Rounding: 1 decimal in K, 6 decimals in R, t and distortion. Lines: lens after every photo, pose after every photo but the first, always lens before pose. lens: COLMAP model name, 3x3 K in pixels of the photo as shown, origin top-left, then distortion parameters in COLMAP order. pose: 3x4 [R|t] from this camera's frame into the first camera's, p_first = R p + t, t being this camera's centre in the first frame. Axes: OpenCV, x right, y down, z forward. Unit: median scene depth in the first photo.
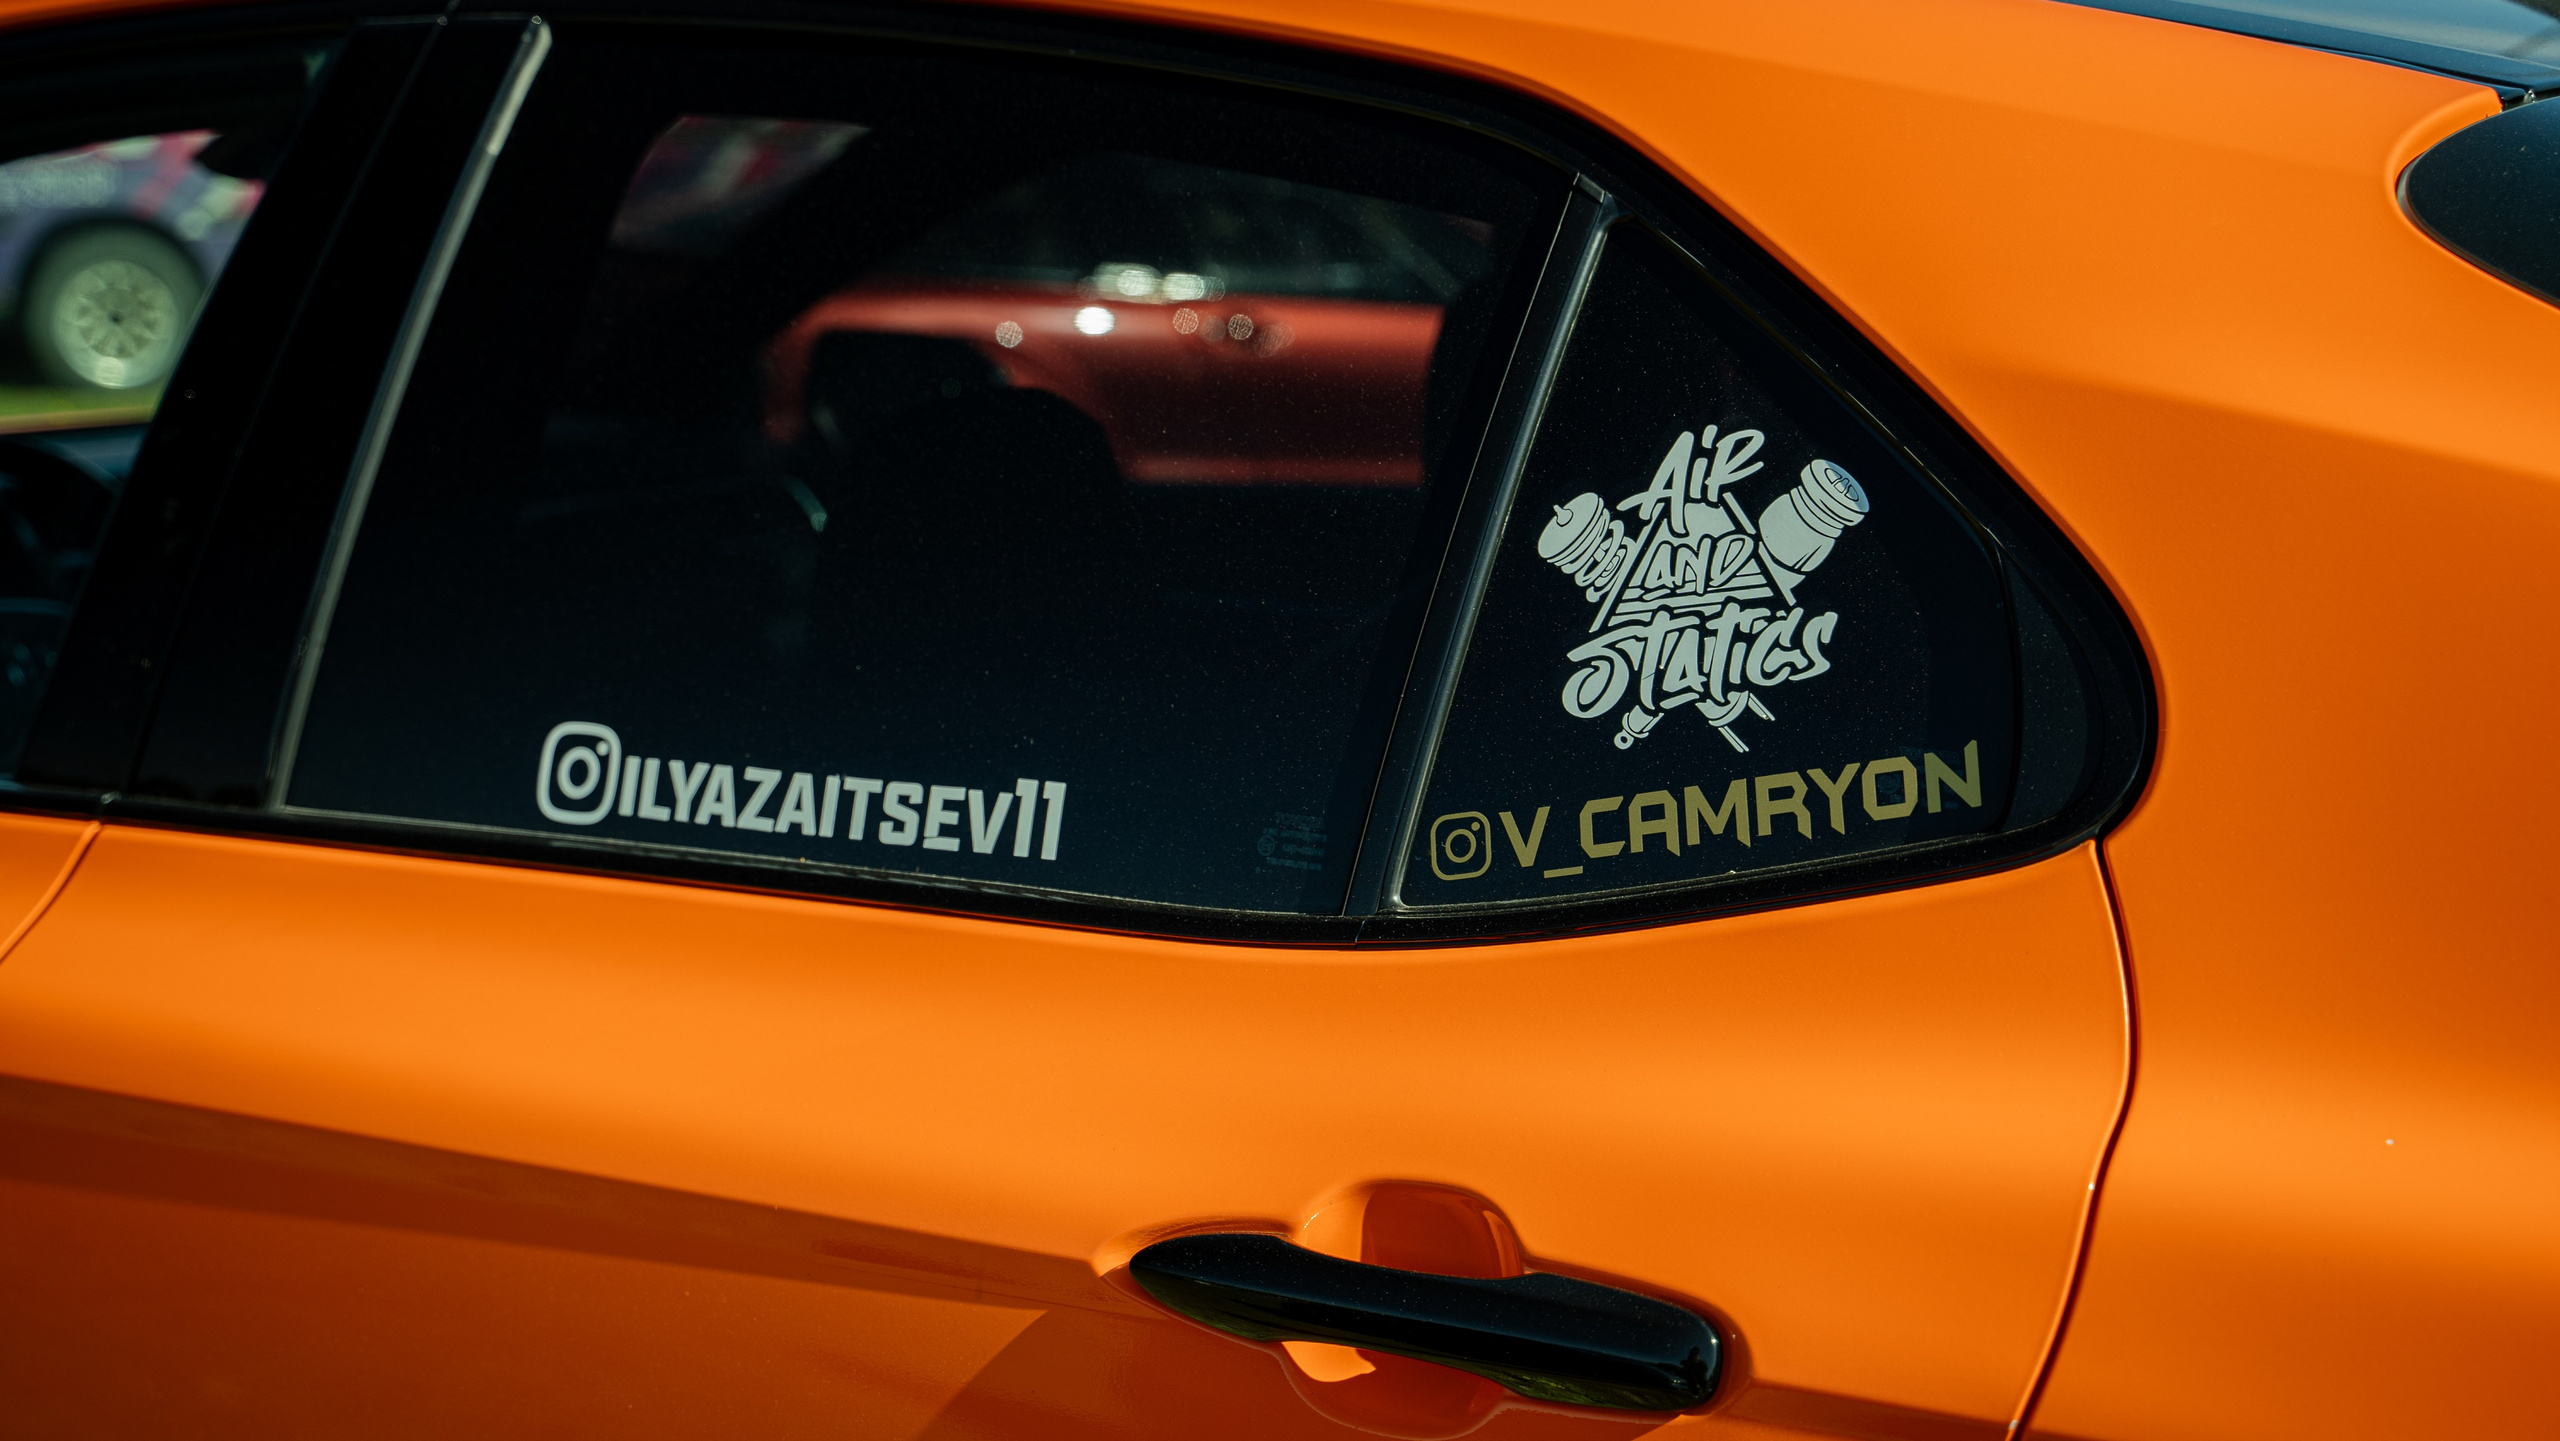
lens RADIAL K [[3602.4, 0, 1280.0], [0, 3602.4, 720.5], [0, 0, 1]] dist [0.105321, 0.088543]
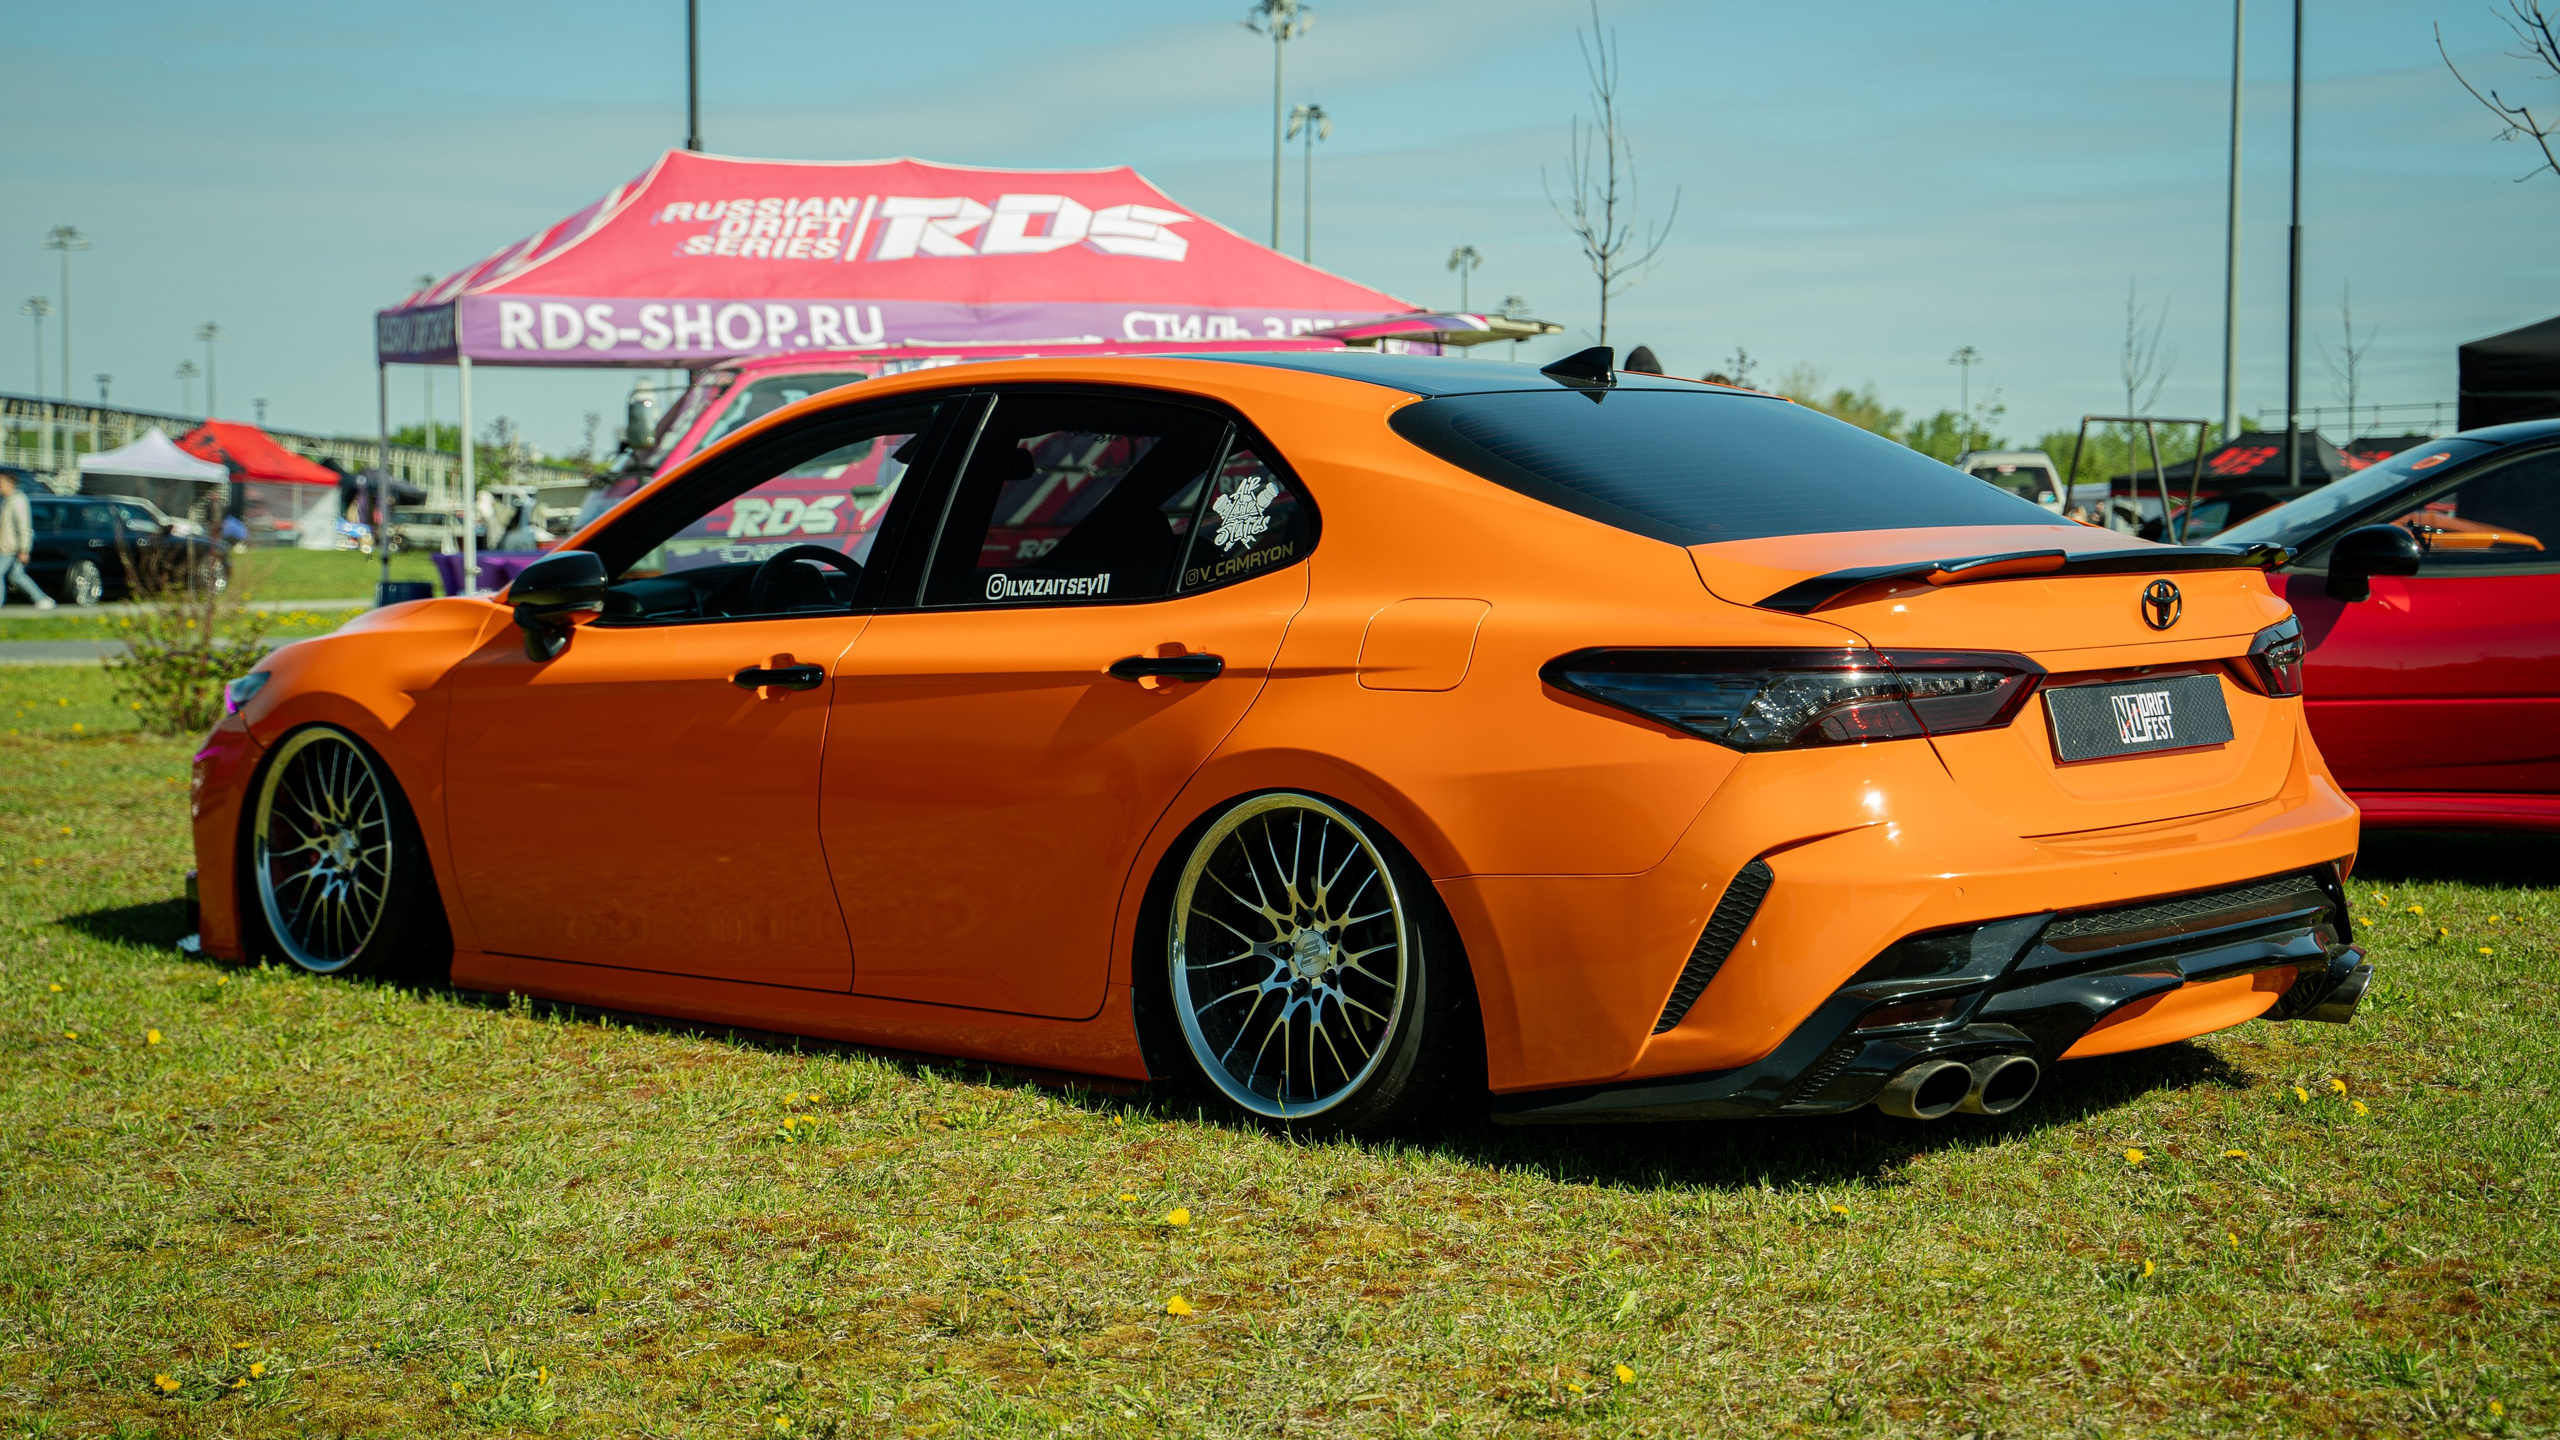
lens RADIAL K [[3602.4, 0, 1280.0], [0, 3602.4, 720.0], [0, 0, 1]] dist [0.105321, 0.088543]
pose [[0.985693, -0.011601, -0.168149, 0.862077], [-0.006572, 0.994225, -0.107118, 0.654397], [0.168420, 0.106691, 0.979924, -3.104109]]
